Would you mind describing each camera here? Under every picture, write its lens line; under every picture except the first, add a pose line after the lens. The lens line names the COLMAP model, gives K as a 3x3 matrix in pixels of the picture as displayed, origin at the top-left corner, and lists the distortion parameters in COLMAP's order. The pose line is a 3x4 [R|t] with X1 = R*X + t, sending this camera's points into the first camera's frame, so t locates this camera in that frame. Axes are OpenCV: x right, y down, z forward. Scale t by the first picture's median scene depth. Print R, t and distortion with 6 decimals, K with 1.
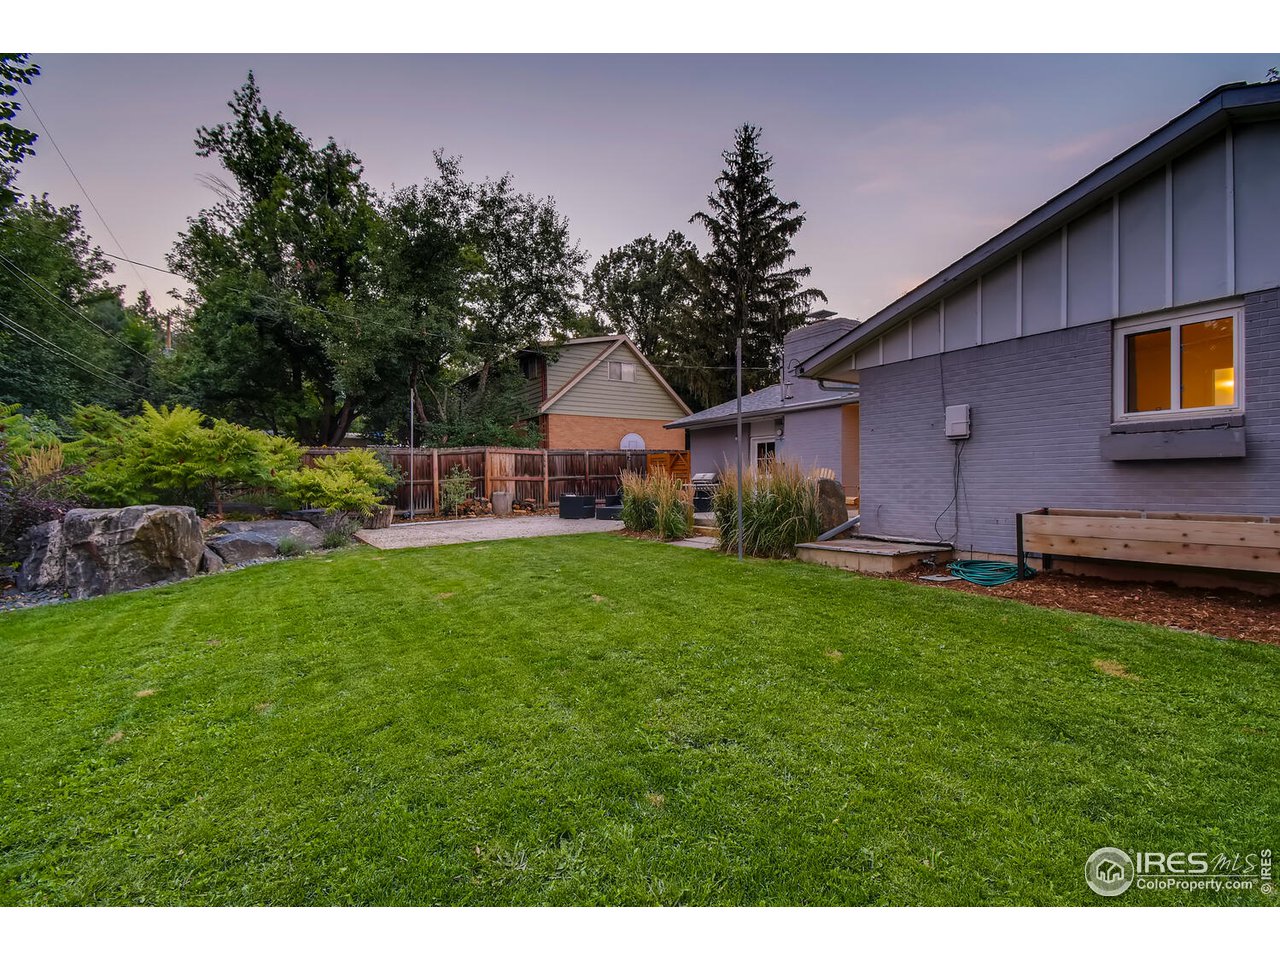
lens RADIAL K [[606.8, 0, 635.9], [0, 606.8, 478.6], [0, 0, 1]] dist [0.076662, -0.042094]
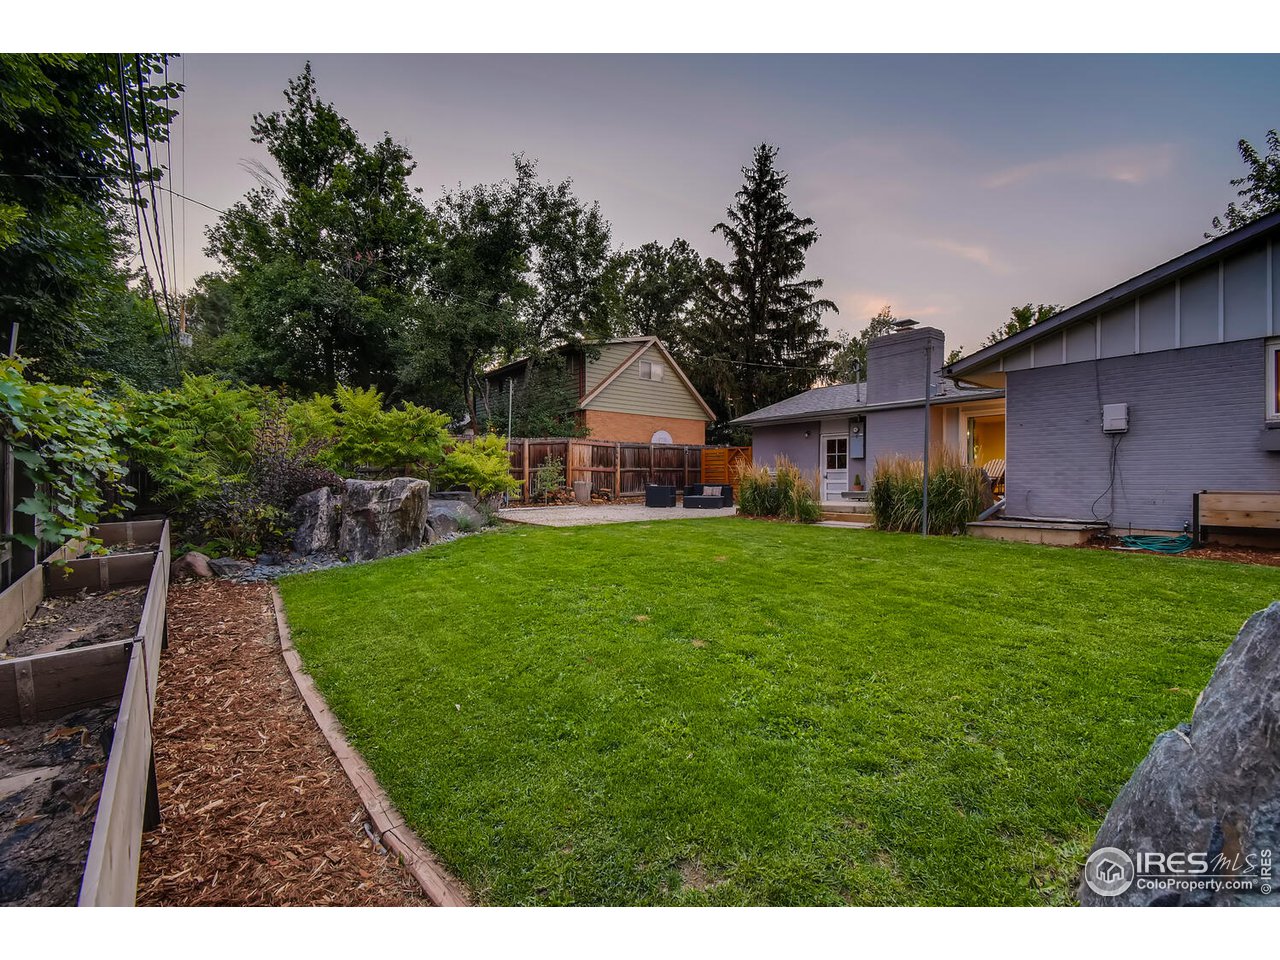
lens RADIAL K [[603.0, 0, 635.4], [0, 603.0, 472.7], [0, 0, 1]] dist [0.071899, -0.042295]
pose [[0.995884, 0.017811, 0.088865, -0.162306], [-0.016699, 0.999773, -0.013242, 0.014097], [-0.089081, 0.011704, 0.995956, -0.029728]]
